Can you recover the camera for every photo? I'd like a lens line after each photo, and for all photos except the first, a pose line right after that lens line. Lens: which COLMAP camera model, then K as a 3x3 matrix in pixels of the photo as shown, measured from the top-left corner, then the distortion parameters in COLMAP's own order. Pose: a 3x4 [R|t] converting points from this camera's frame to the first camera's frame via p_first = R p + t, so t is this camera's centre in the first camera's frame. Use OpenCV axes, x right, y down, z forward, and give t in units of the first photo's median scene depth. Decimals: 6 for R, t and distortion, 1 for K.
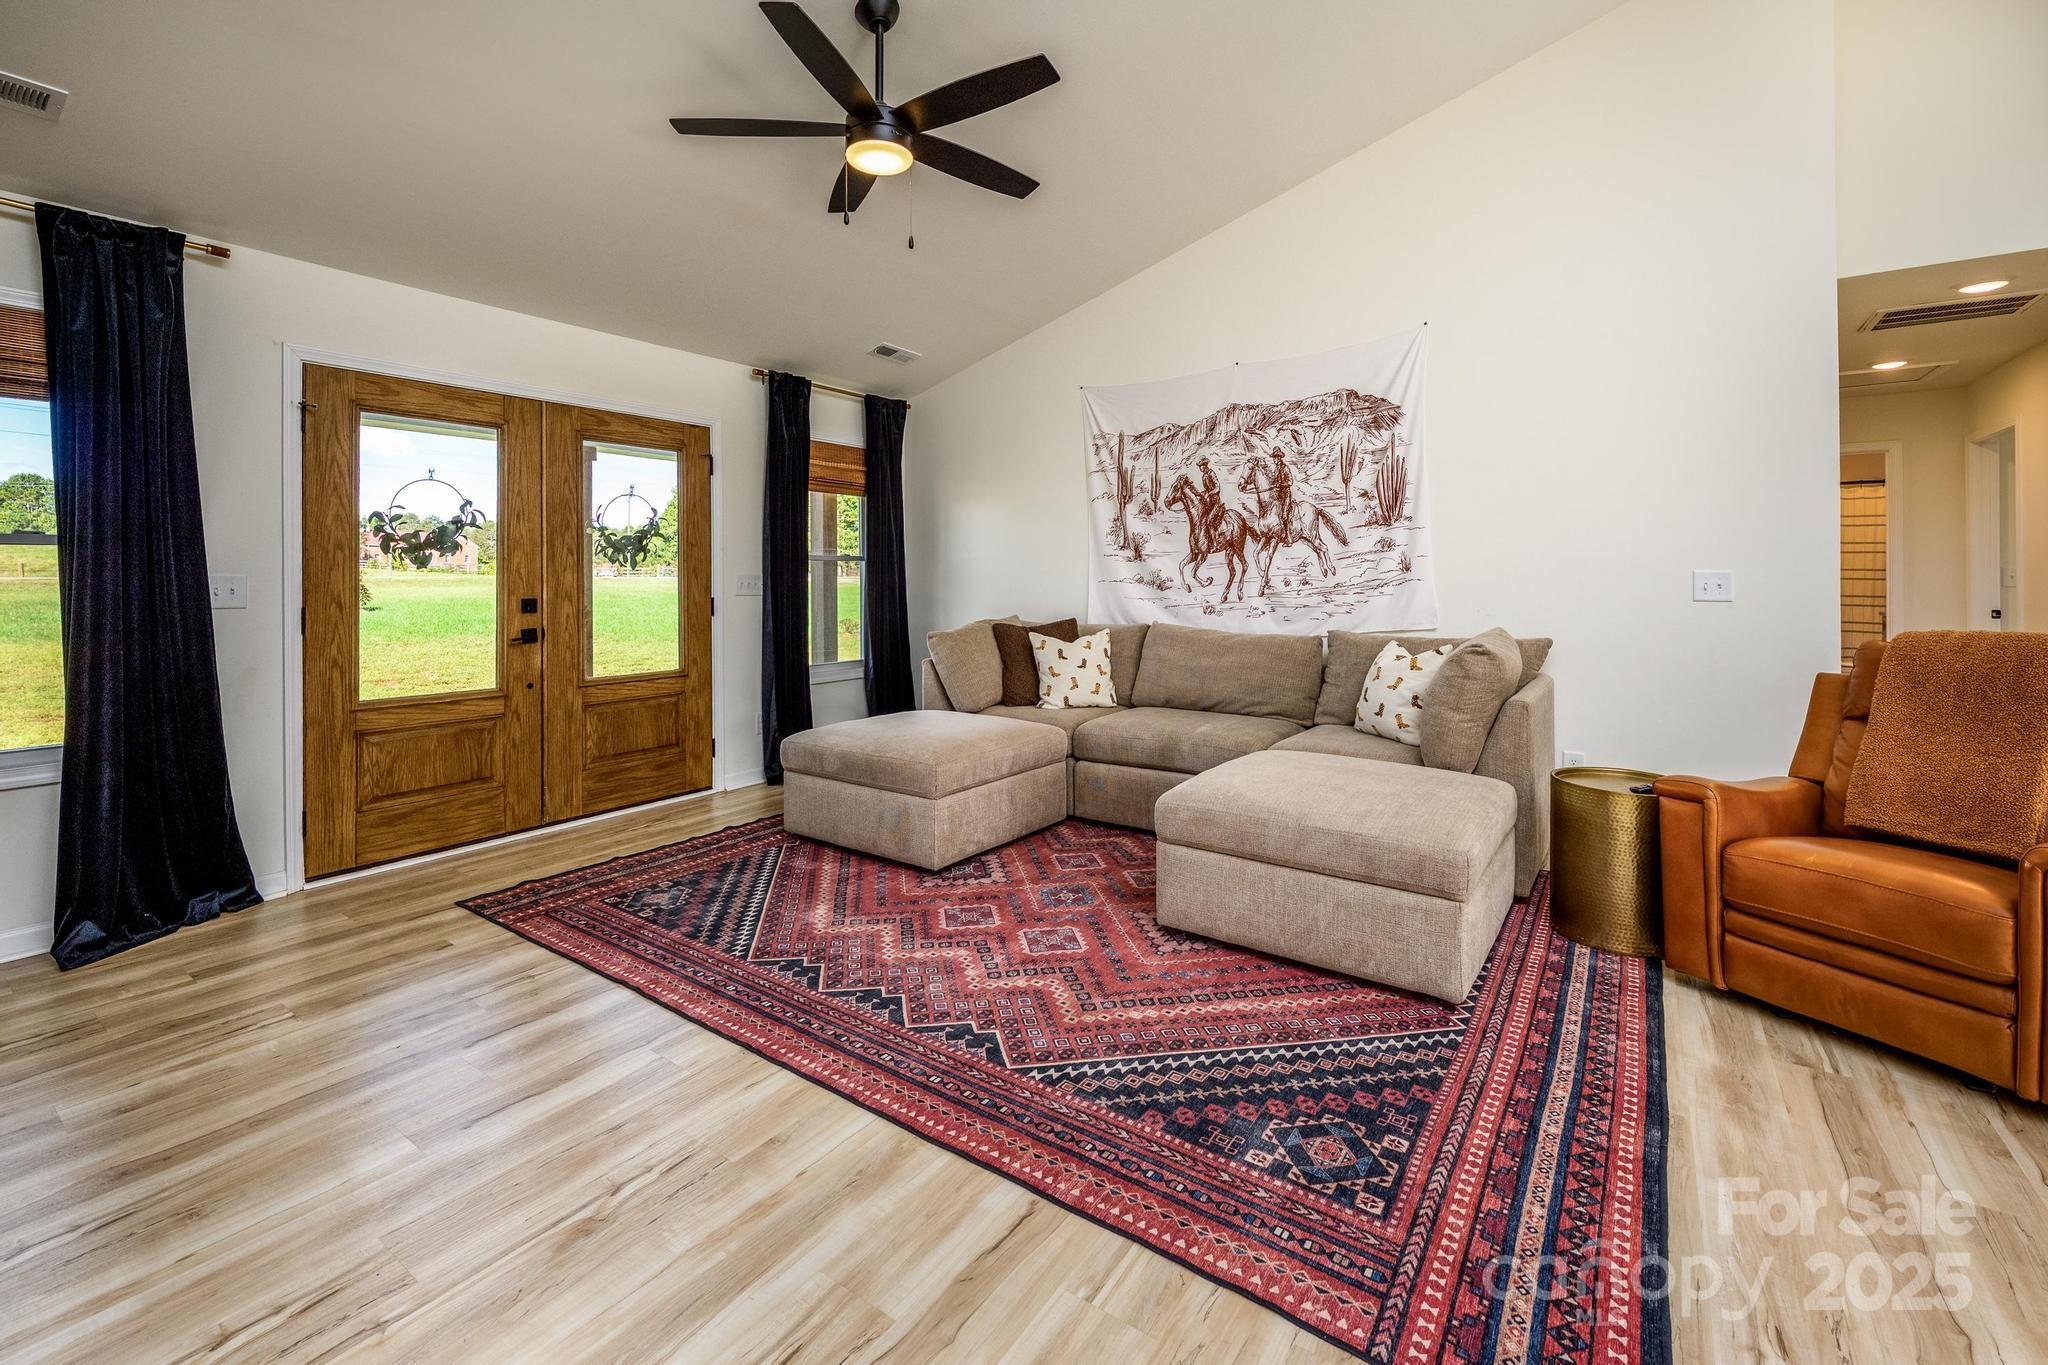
lens RADIAL K [[874.0, 0, 1021.5], [0, 874.0, 575.1], [0, 0, 1]] dist [-0.002497, 0.000030]
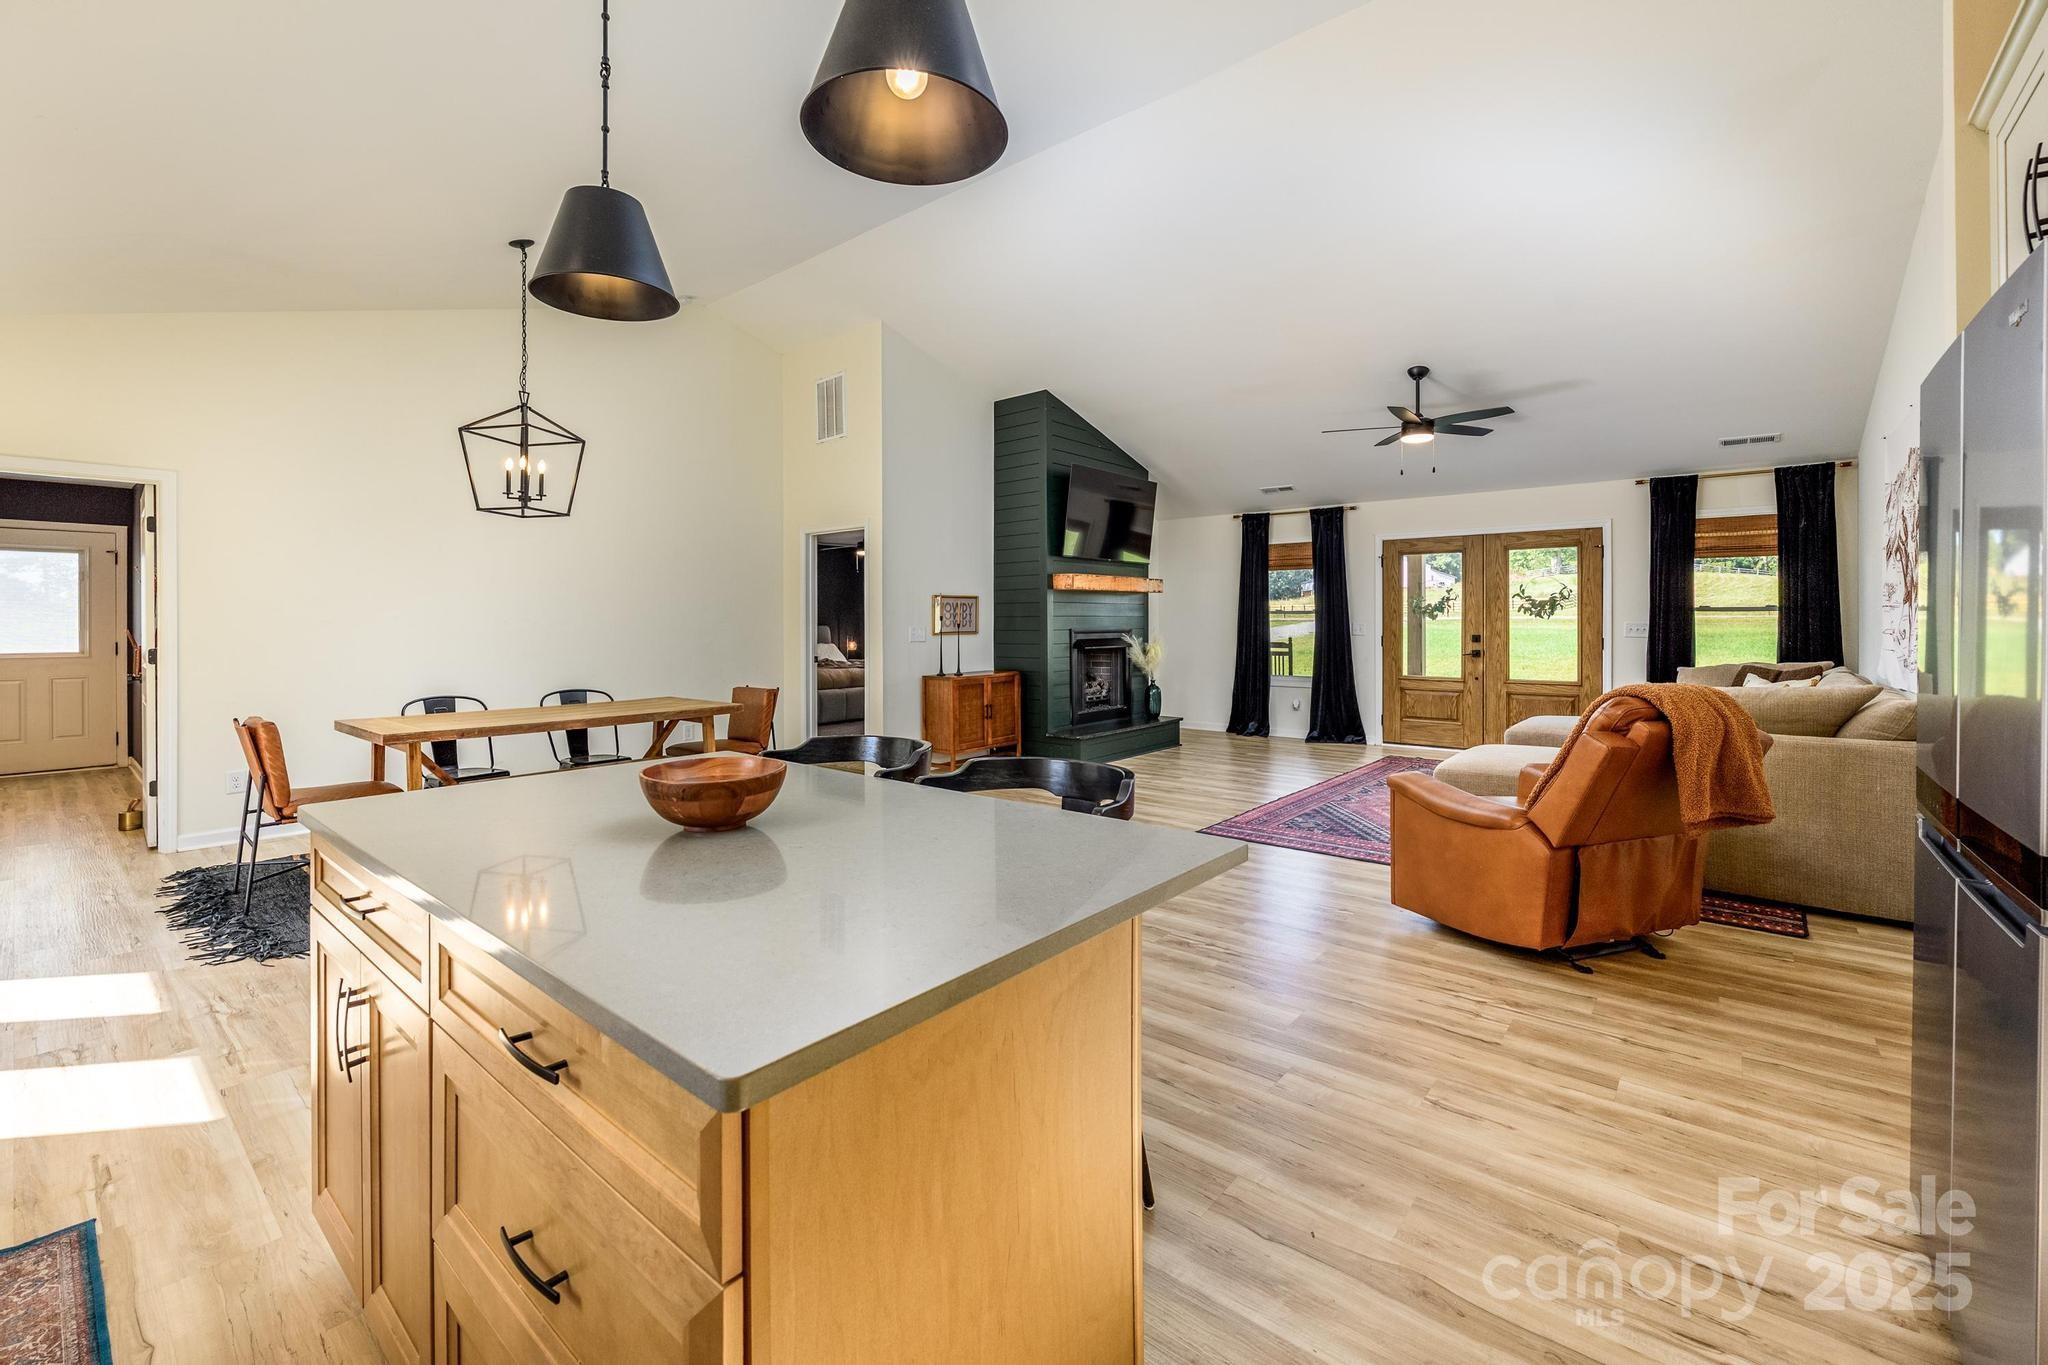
lens RADIAL K [[851.1, 0, 1019.7], [0, 851.1, 623.9], [0, 0, 1]] dist [-0.000450, -0.000020]
pose [[-0.084955, 0.007553, -0.996356, 1.411832], [0.005671, 0.999959, 0.007097, -0.017378], [0.996369, -0.005048, -0.084994, 0.120142]]
